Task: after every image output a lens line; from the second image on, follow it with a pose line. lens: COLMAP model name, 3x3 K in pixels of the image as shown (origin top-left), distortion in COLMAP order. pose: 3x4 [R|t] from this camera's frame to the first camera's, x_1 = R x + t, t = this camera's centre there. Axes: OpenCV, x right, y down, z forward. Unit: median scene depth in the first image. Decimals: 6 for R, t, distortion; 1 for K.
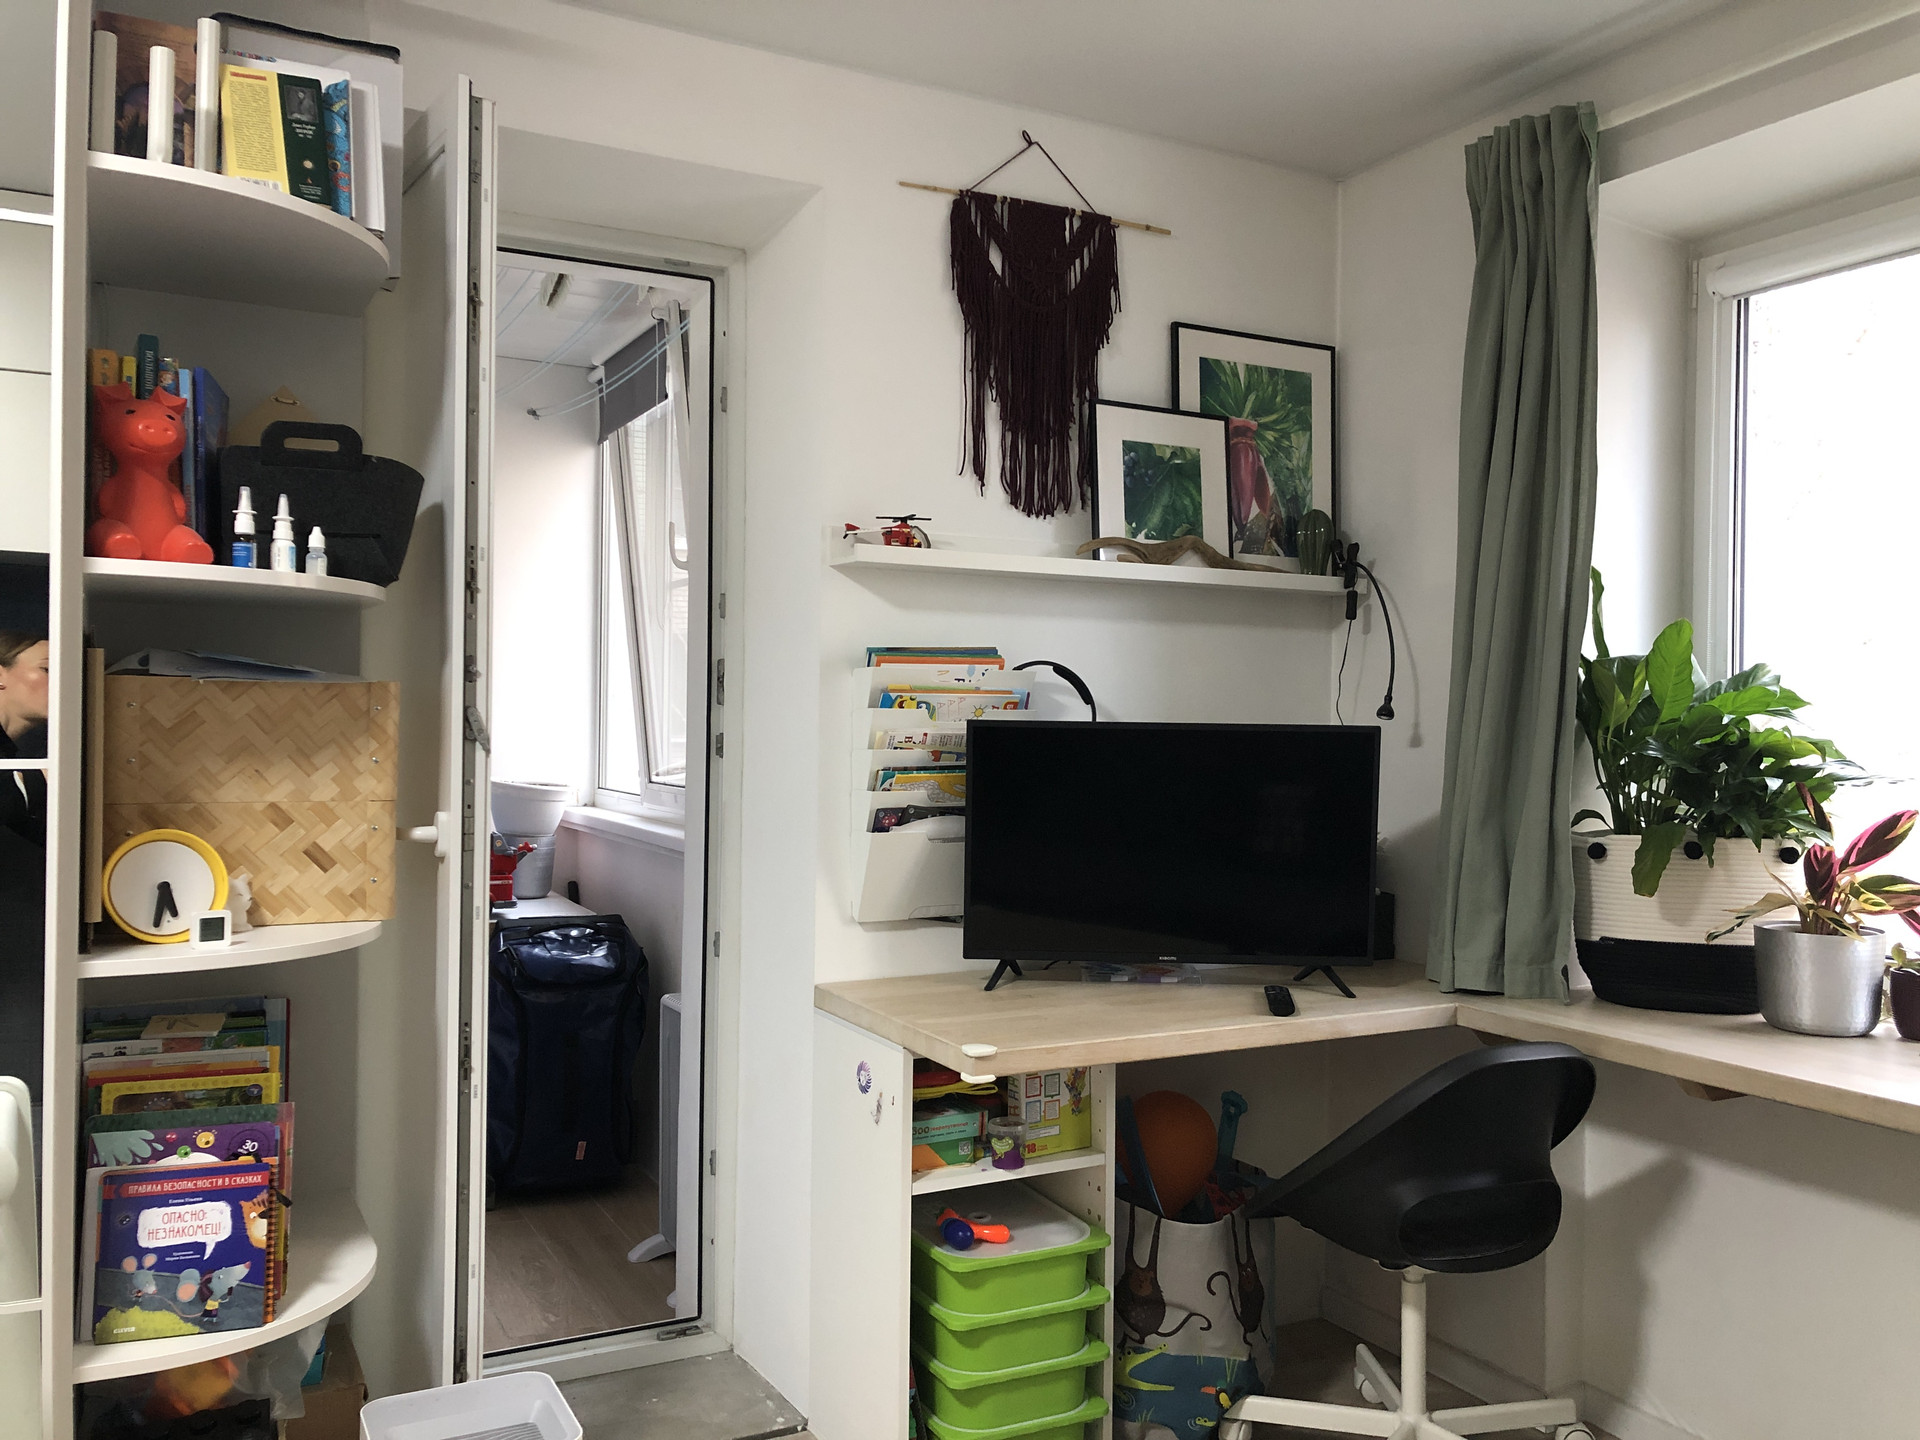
lens RADIAL K [[1581.2, 0, 978.5], [0, 1581.2, 719.7], [0, 0, 1]] dist [0.053603, -0.074956]
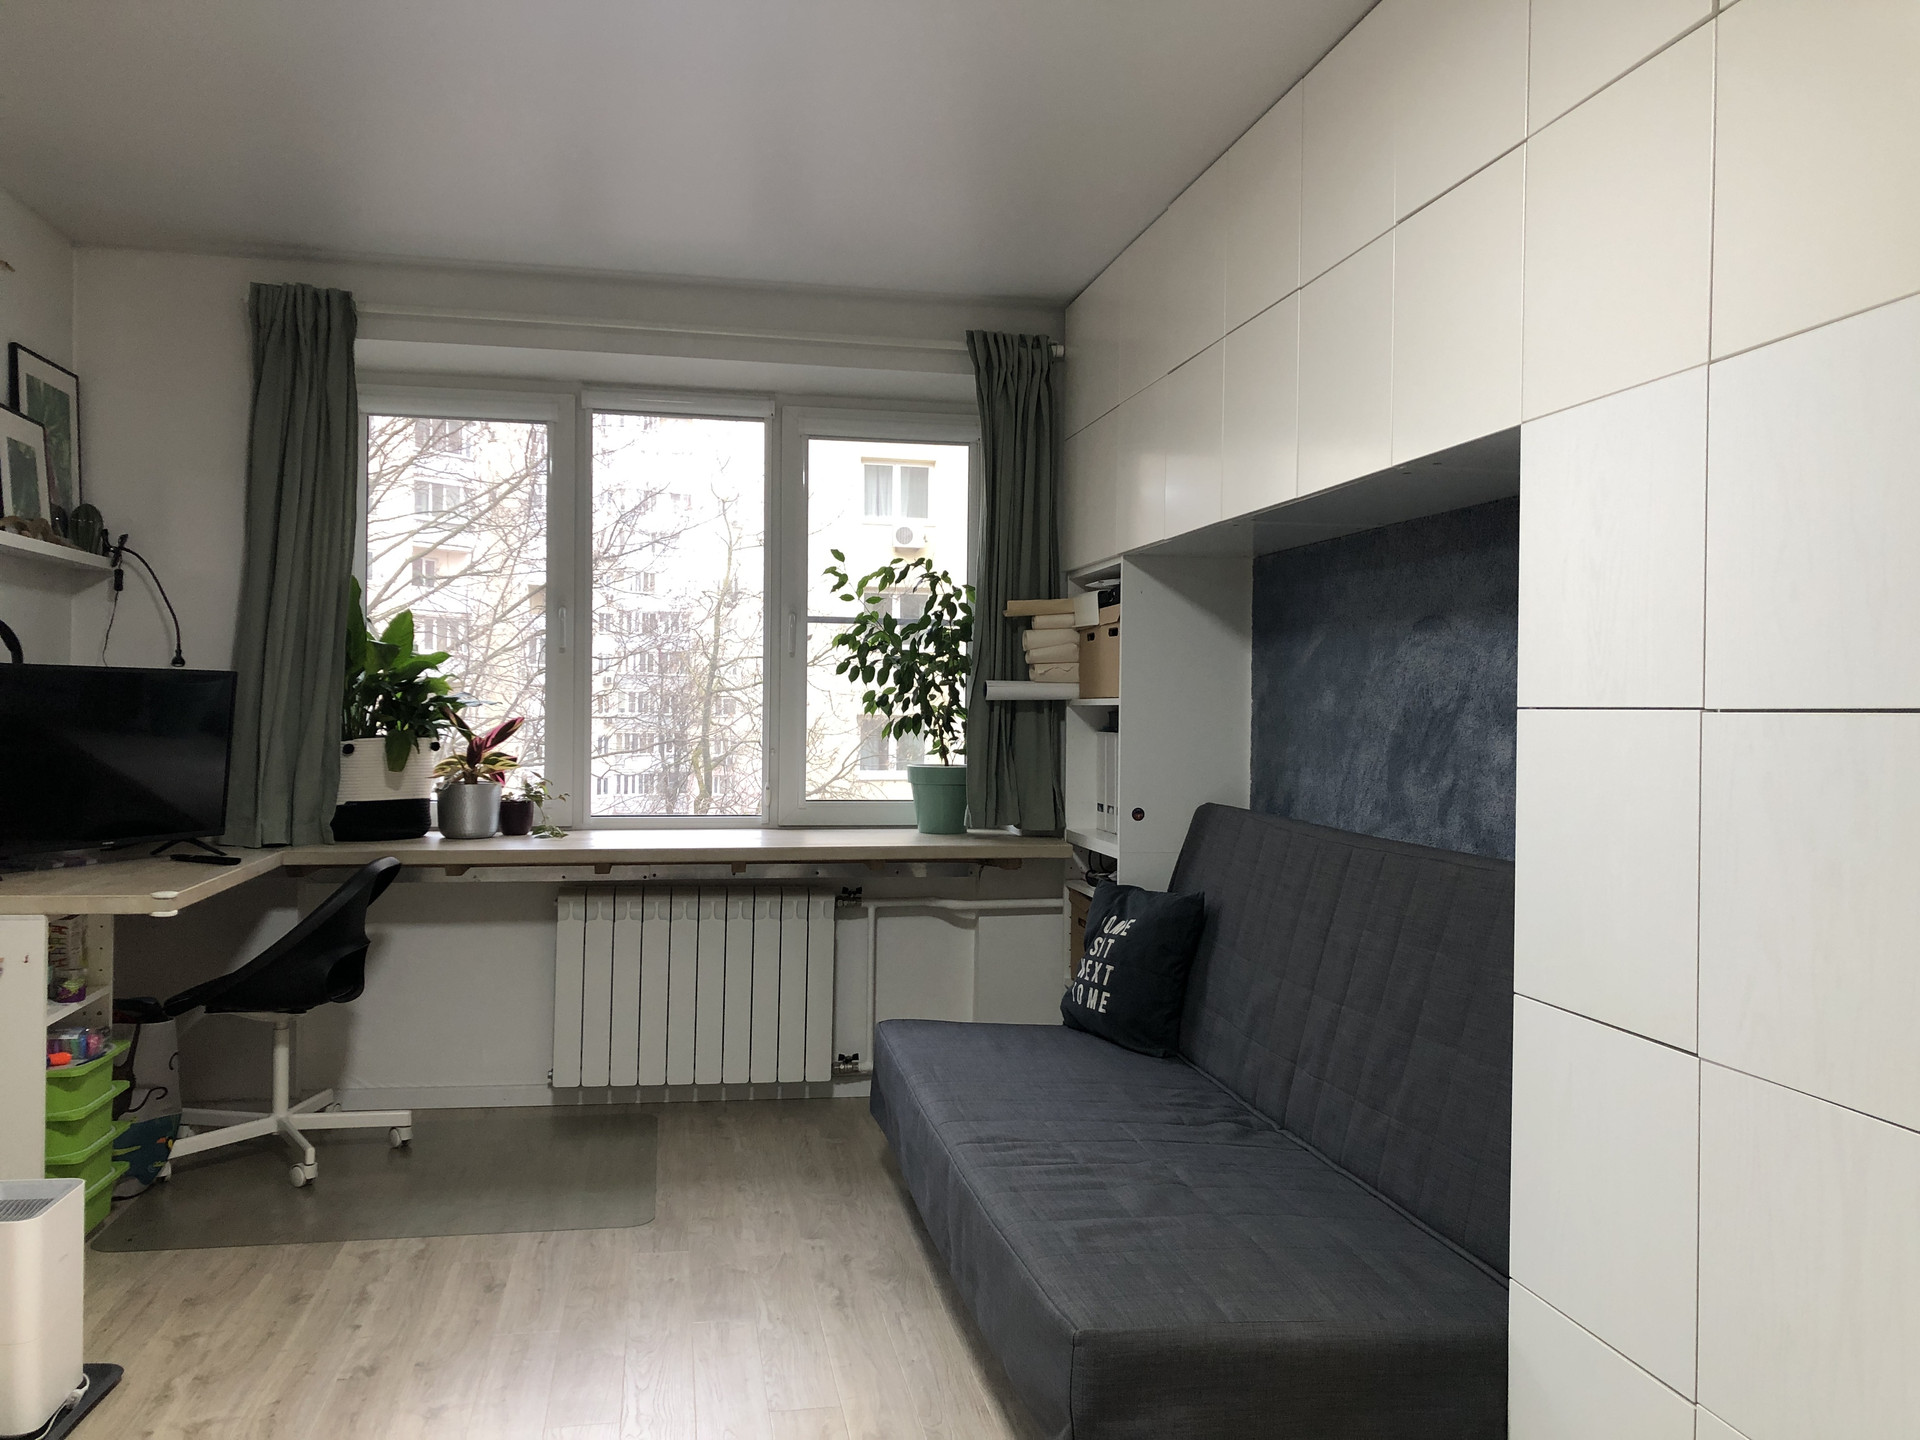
lens RADIAL K [[1556.8, 0, 992.0], [0, 1556.8, 721.9], [0, 0, 1]] dist [0.006716, -0.012156]
pose [[0.295898, -0.019209, 0.955026, -0.927291], [-0.007367, 0.999722, 0.022390, 0.013615], [-0.955191, -0.013661, 0.295674, -0.102911]]
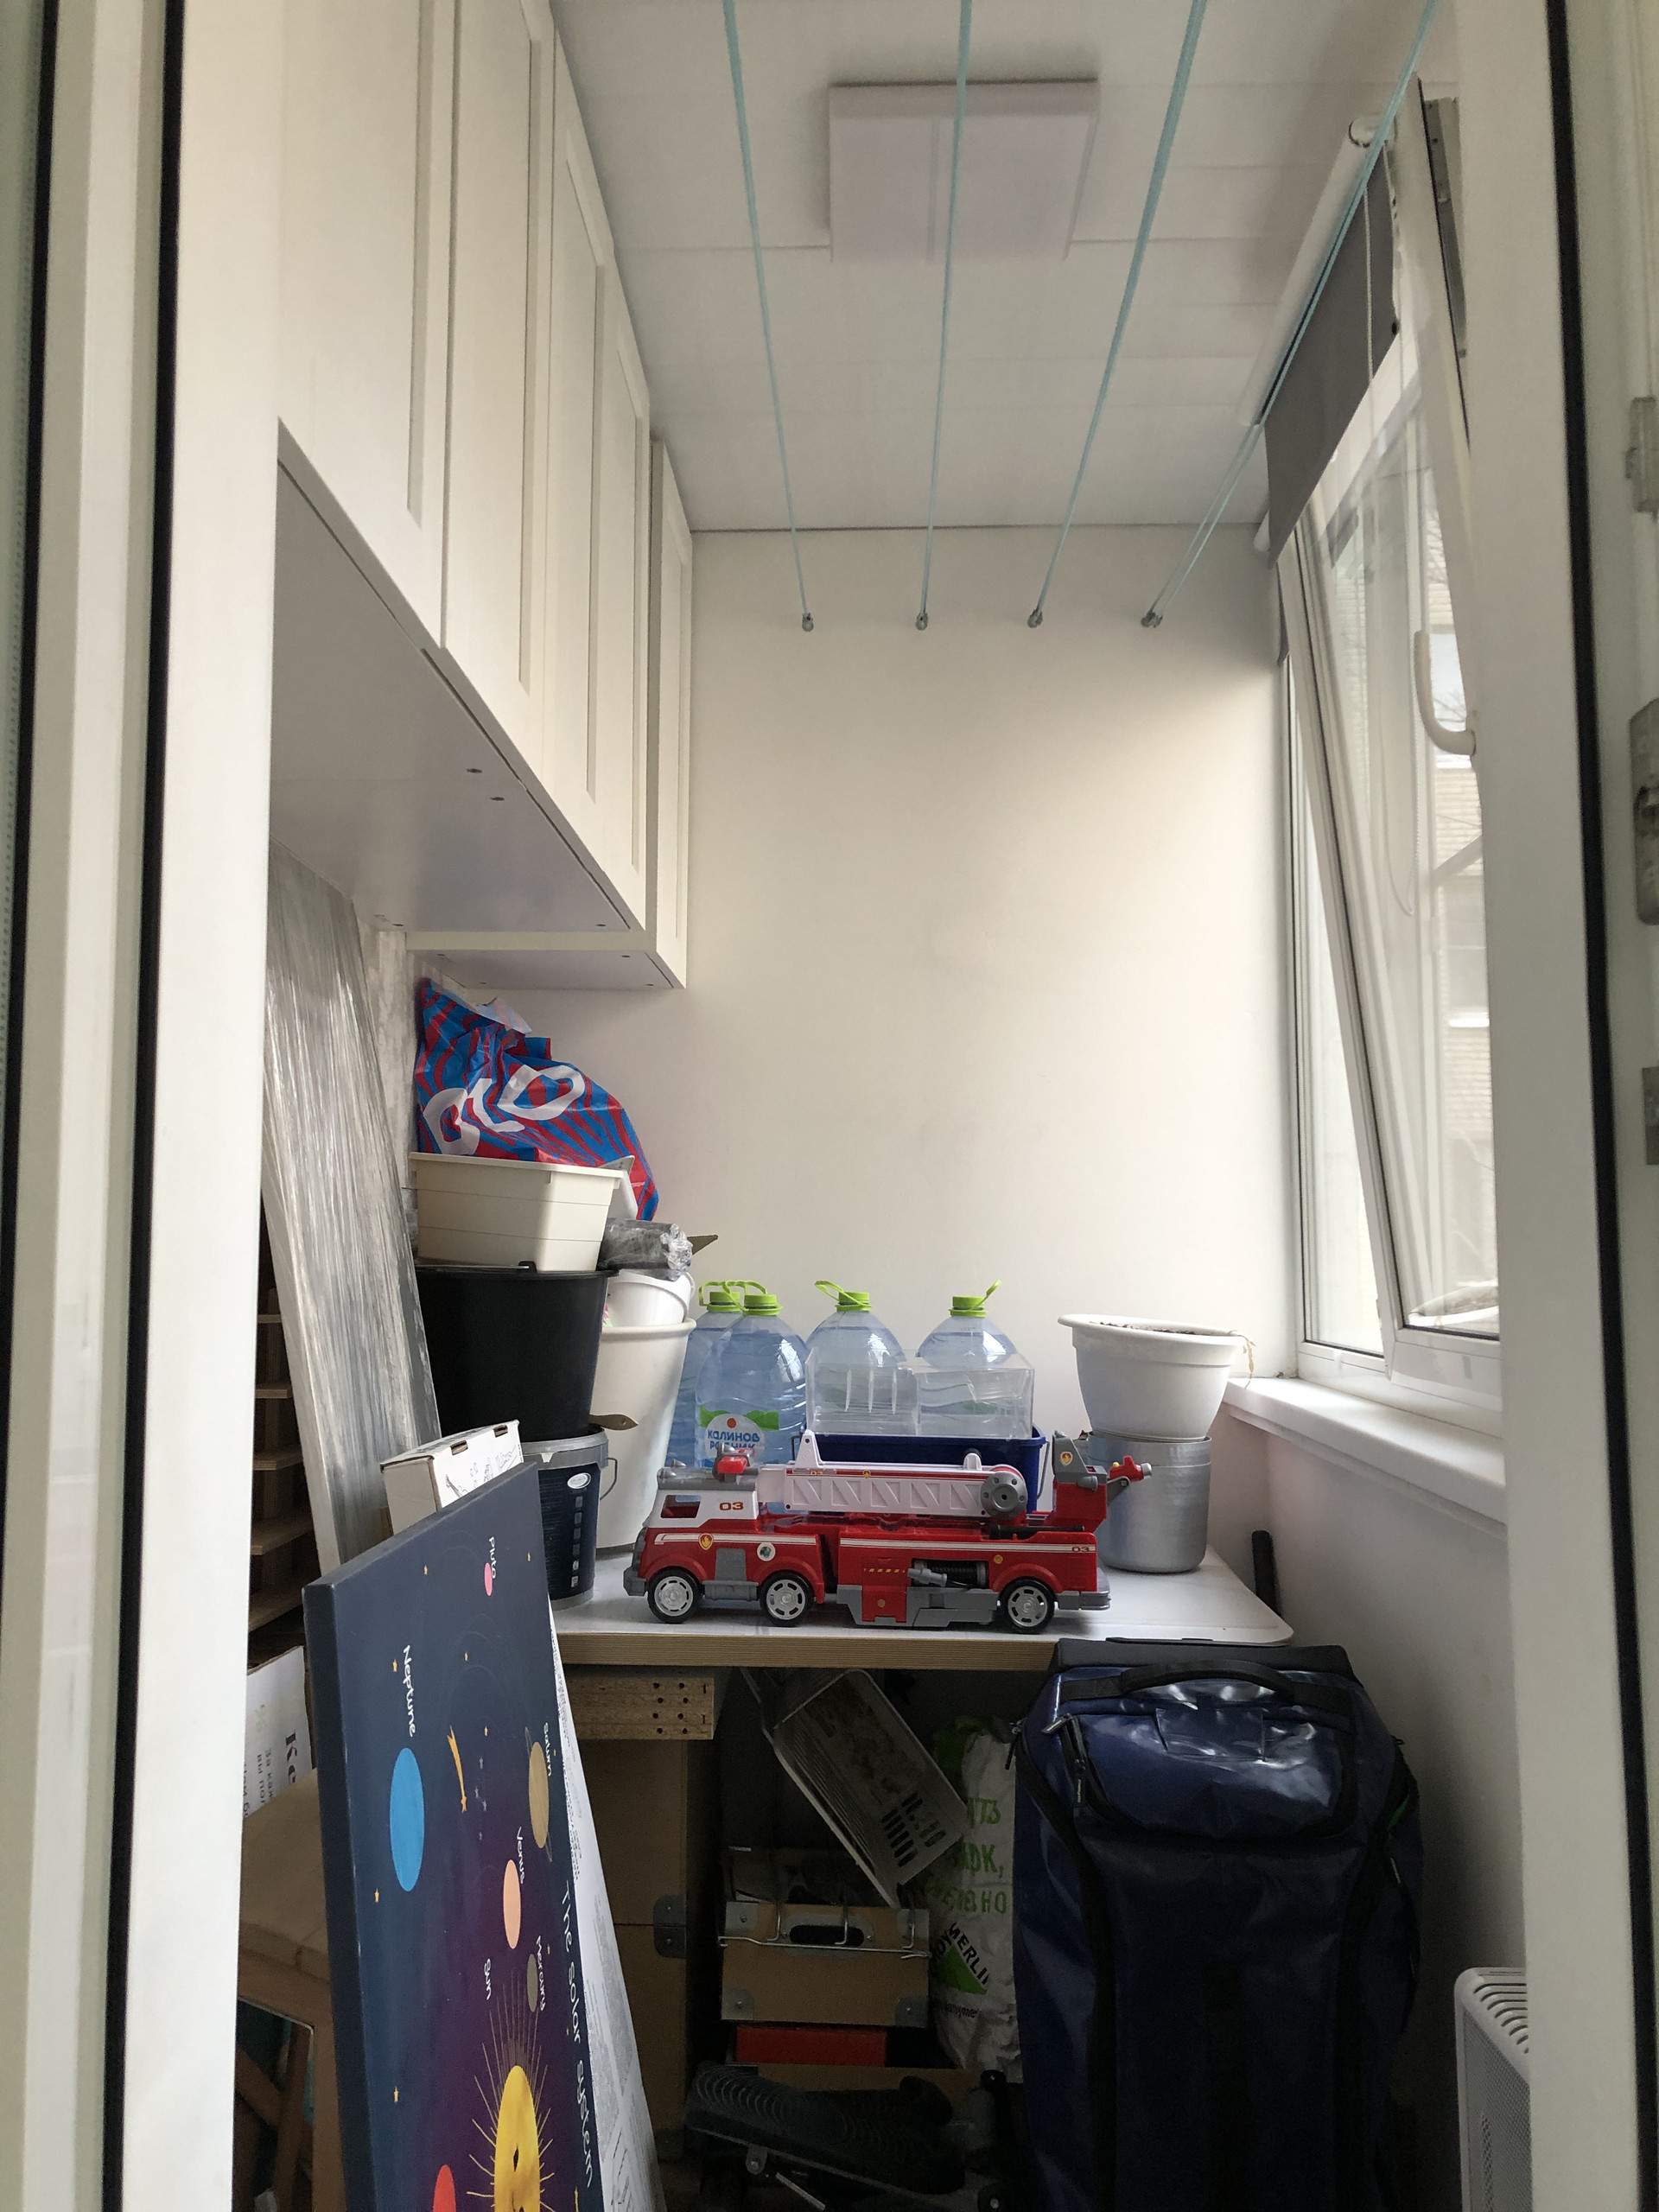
lens RADIAL K [[1799.3, 0, 817.5], [0, 1799.3, 1086.2], [0, 0, 1]] dist [0.019592, -0.014578]
pose [[0.862607, -0.060375, -0.502260, -0.159468], [0.009667, 0.994639, -0.102960, 0.038991], [0.505783, 0.083958, 0.858565, 0.830448]]
